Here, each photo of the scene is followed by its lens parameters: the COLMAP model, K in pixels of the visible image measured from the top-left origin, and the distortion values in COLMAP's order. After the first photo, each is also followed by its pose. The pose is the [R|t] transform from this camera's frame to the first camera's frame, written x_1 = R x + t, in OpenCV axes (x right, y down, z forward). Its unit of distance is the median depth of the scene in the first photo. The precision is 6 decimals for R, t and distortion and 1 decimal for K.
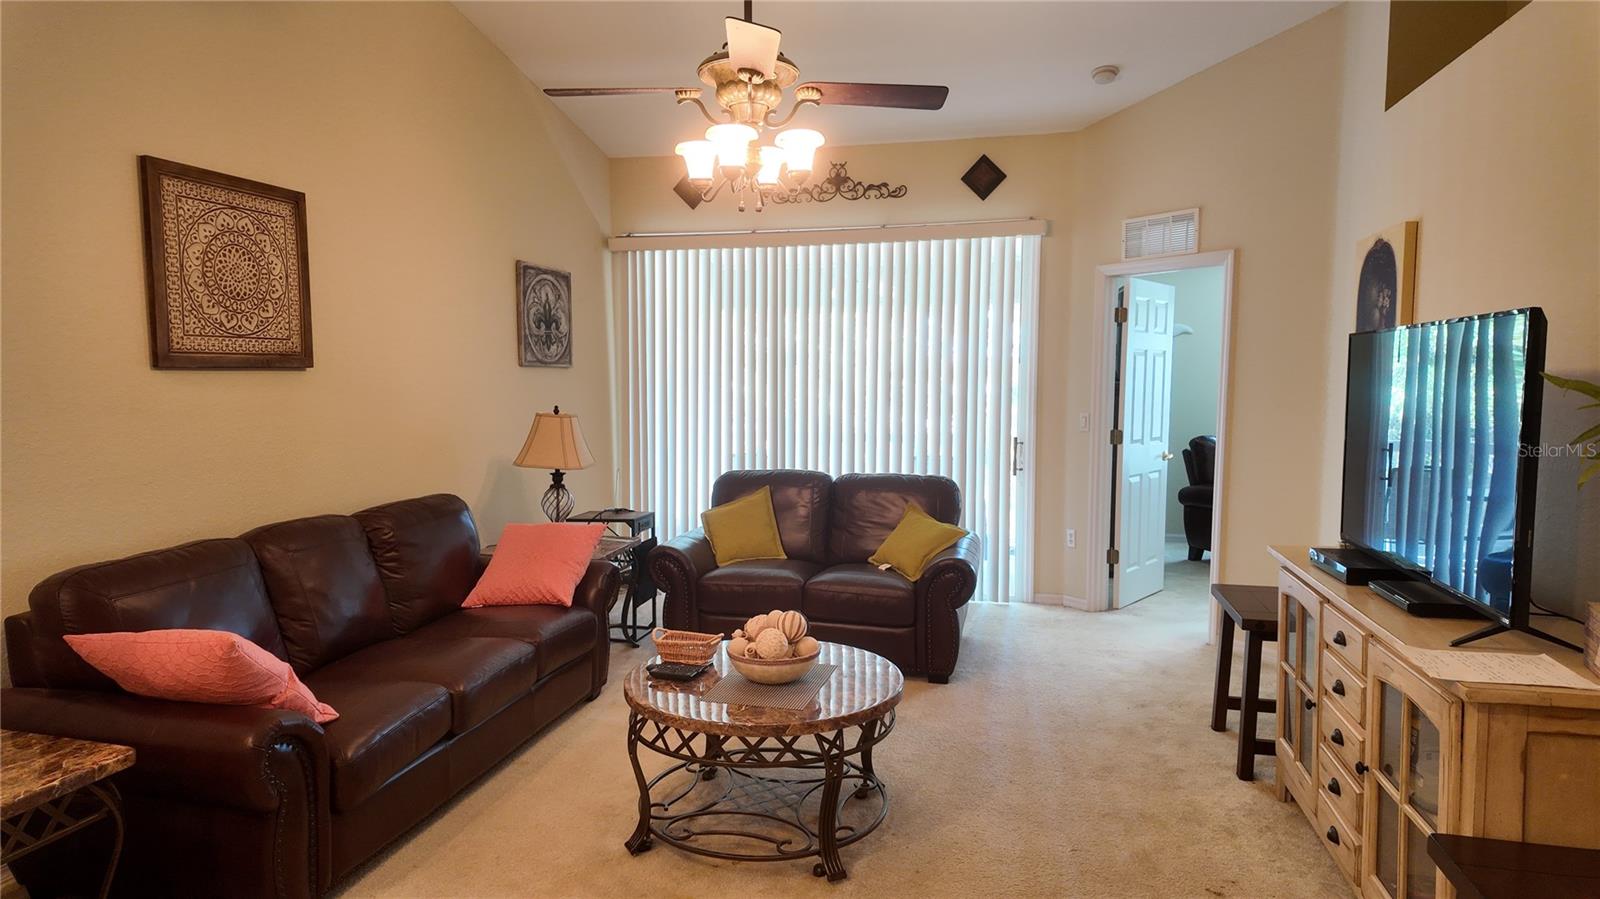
lens RADIAL K [[934.1, 0, 802.0], [0, 934.1, 450.8], [0, 0, 1]] dist [0.136579, -0.227226]
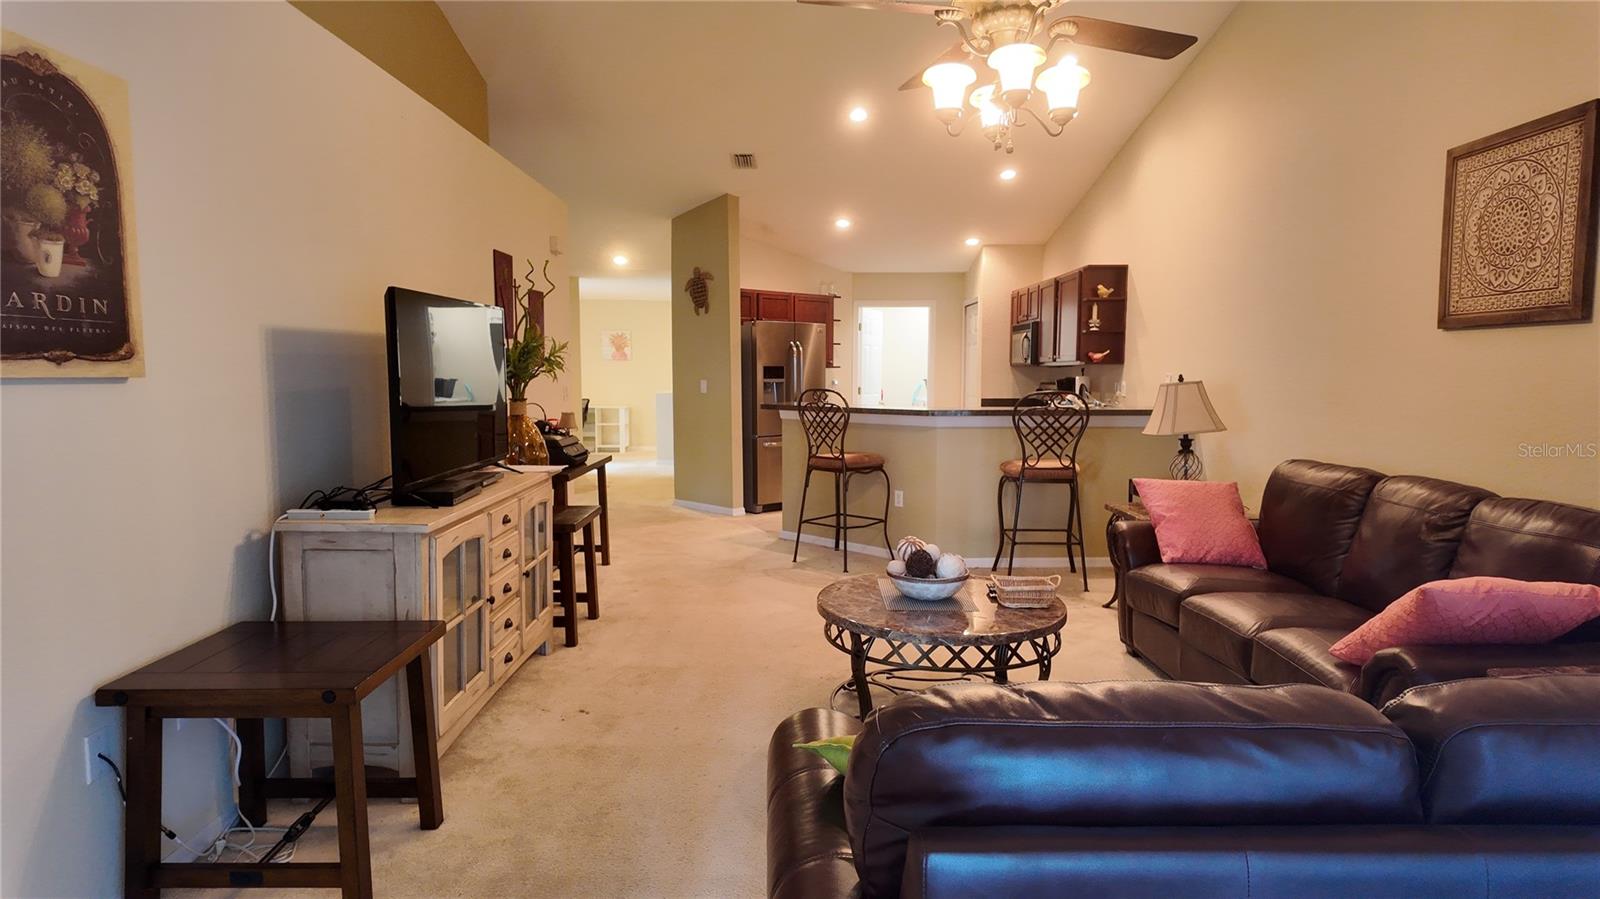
lens RADIAL K [[934.1, 0, 802.0], [0, 934.1, 450.8], [0, 0, 1]] dist [0.136579, -0.227226]
pose [[-0.982933, 0.017413, -0.183137, 0.288406], [-0.010567, 0.988522, 0.150709, -0.097298], [0.183659, 0.150072, -0.971467, 1.821631]]
